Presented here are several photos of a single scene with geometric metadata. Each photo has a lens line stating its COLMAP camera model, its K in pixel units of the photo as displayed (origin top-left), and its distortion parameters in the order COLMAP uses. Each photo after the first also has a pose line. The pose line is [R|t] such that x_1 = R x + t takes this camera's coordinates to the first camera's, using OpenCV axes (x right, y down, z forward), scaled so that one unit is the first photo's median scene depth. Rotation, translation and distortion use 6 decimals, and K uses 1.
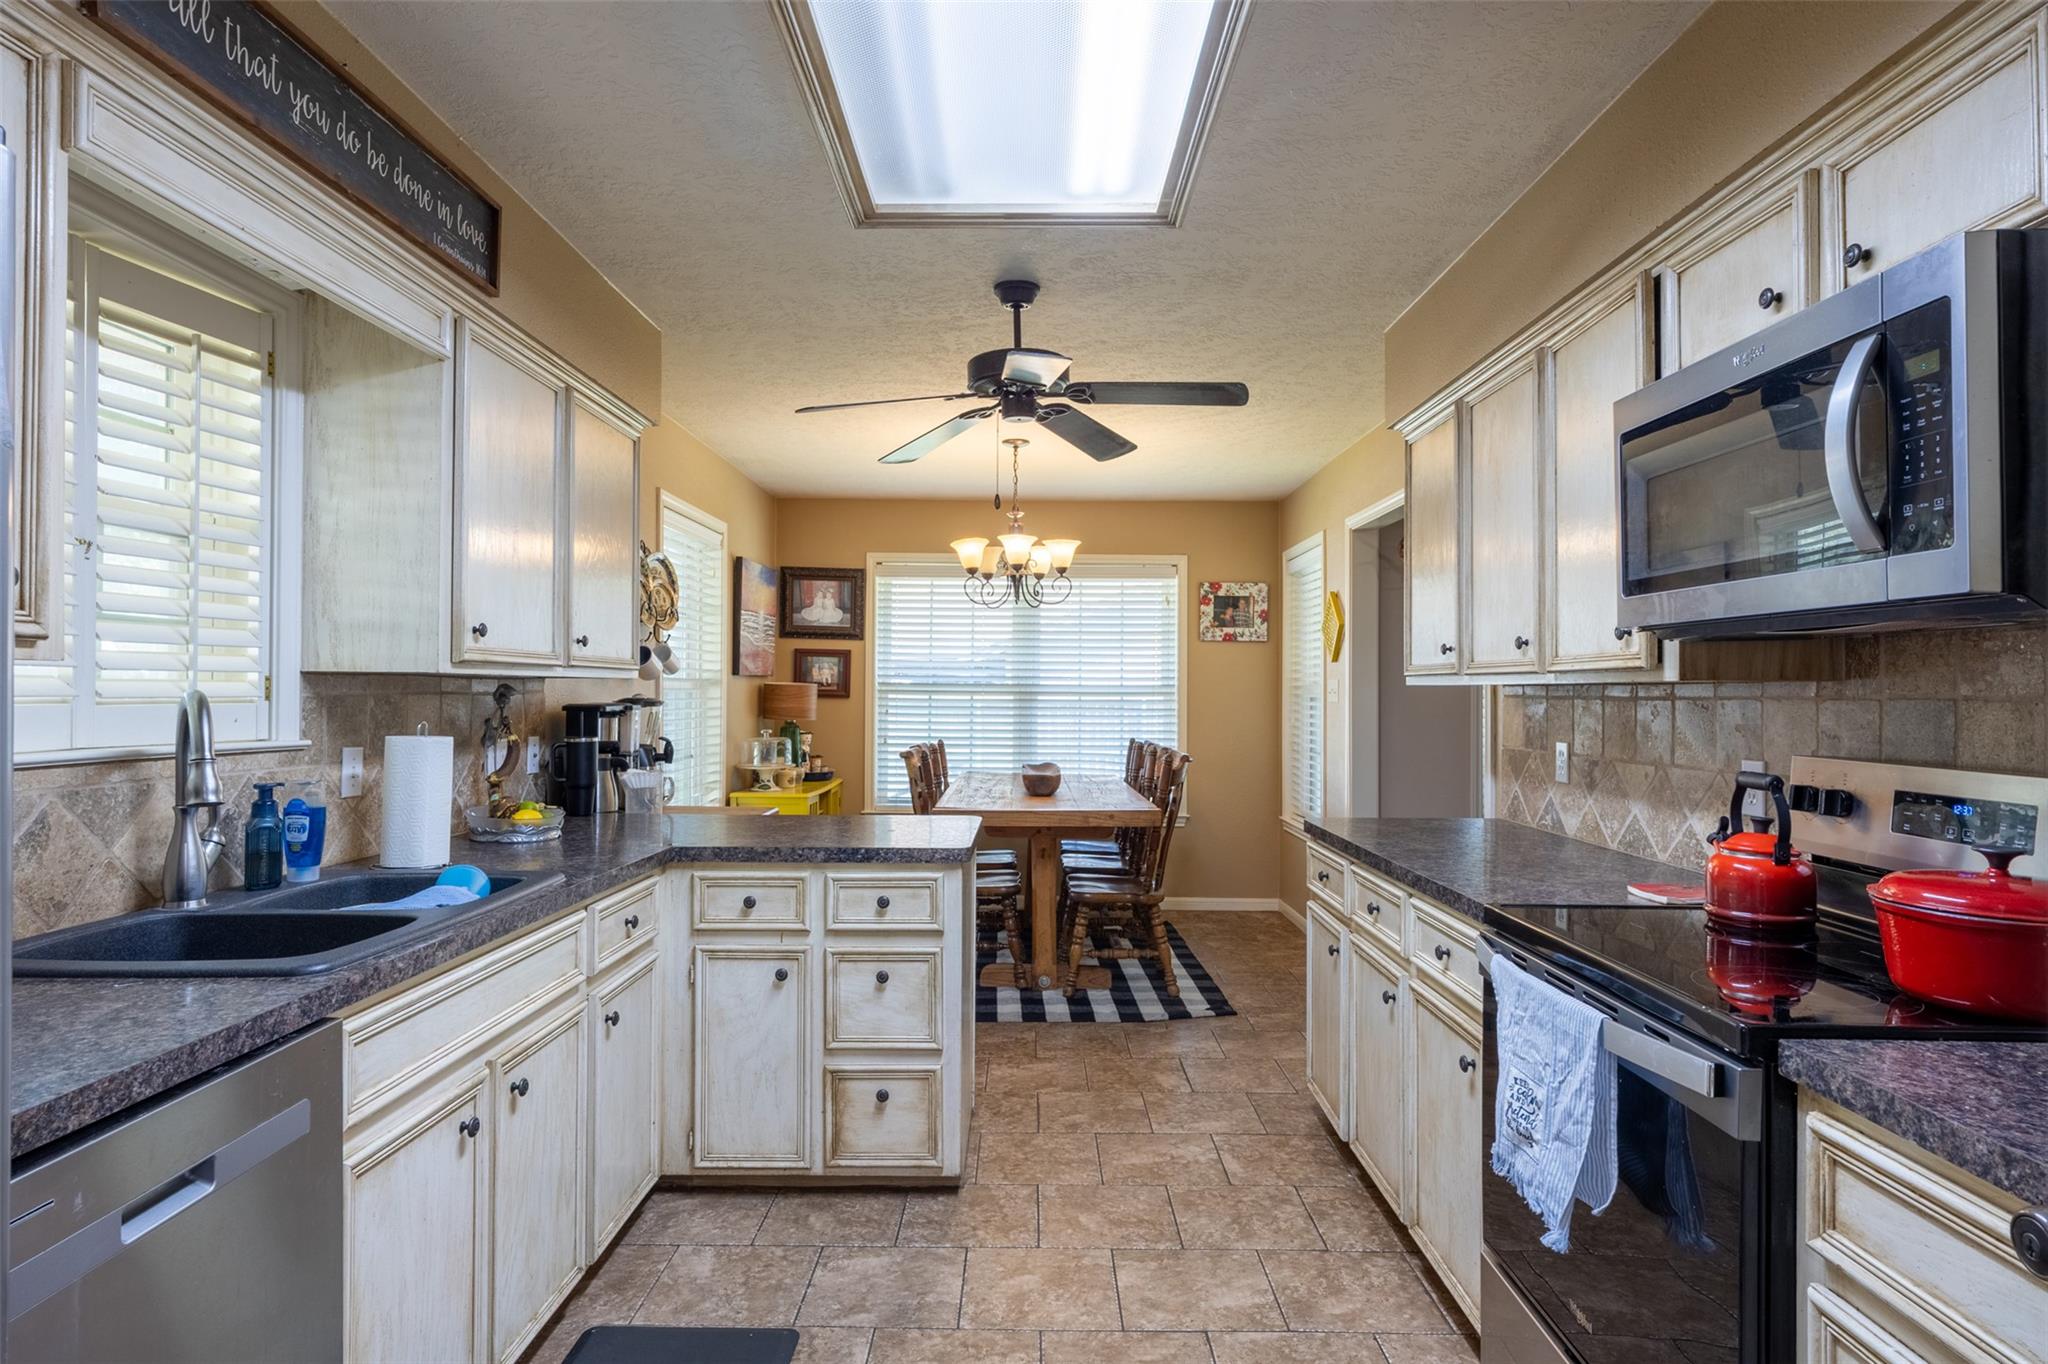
lens RADIAL K [[1108.4, 0, 1024.0], [0, 1108.4, 682.0], [0, 0, 1]] dist [-0.000496, -0.000234]
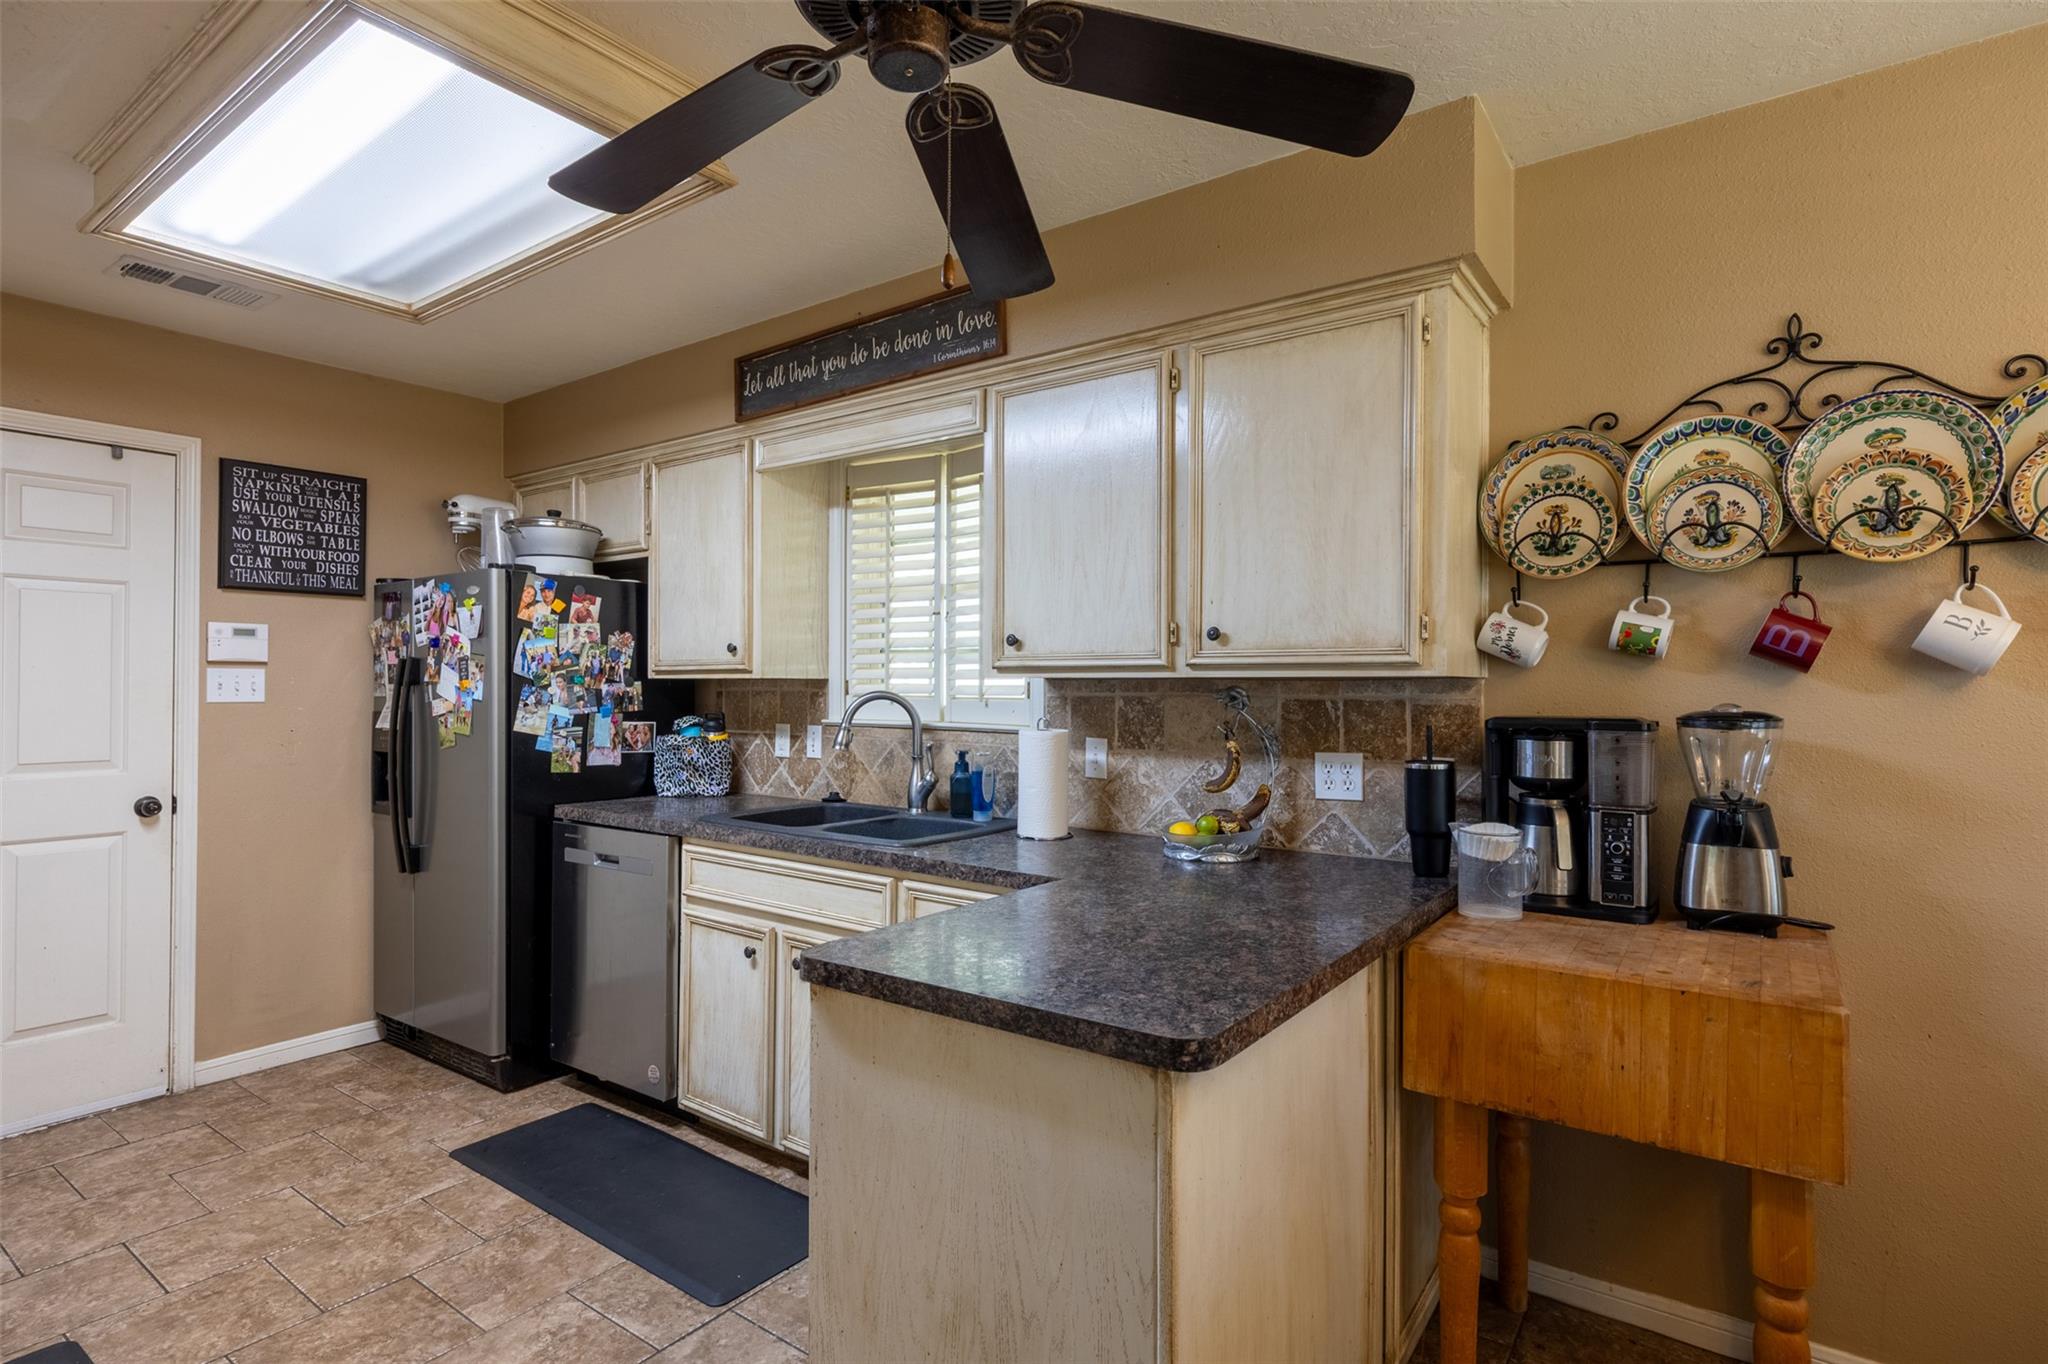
lens RADIAL K [[1015.9, 0, 1024.0], [0, 1015.9, 682.0], [0, 0, 1]] dist [0.000623, -0.000468]
pose [[-0.576812, -0.008998, -0.816827, 0.378883], [0.001365, 0.999927, -0.011979, 0.010060], [0.816876, -0.008025, -0.576758, 1.632241]]
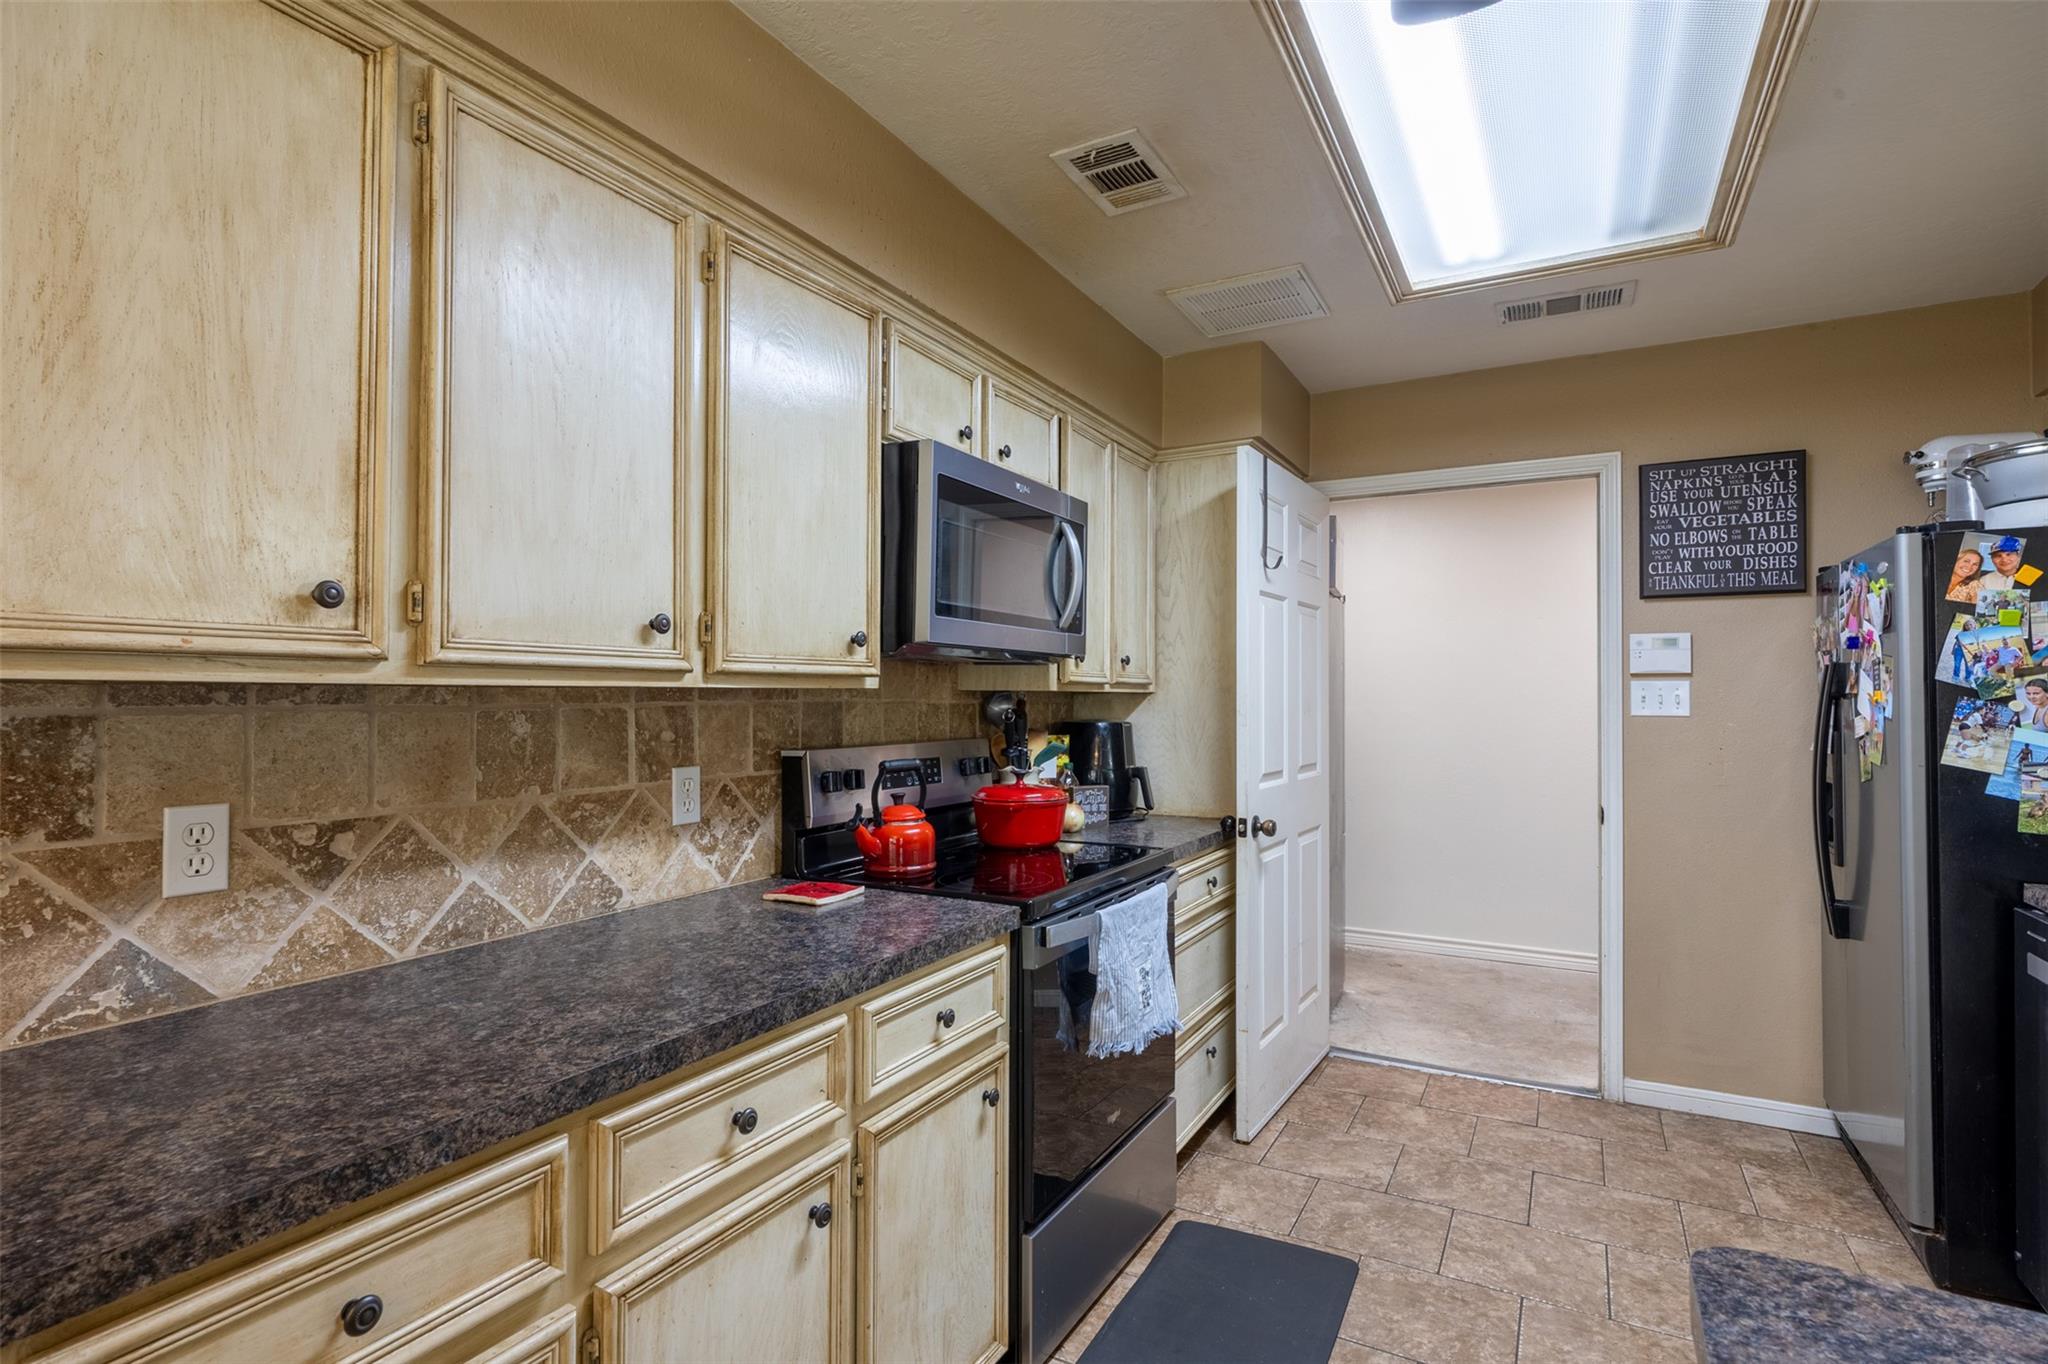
lens RADIAL K [[1015.9, 0, 1024.0], [0, 1015.9, 682.0], [0, 0, 1]] dist [0.000623, -0.000468]
pose [[-0.881680, -0.000003, 0.471849, -0.027040], [-0.010076, 0.999772, -0.018822, 0.008786], [-0.471741, -0.021349, -0.881479, 1.520533]]
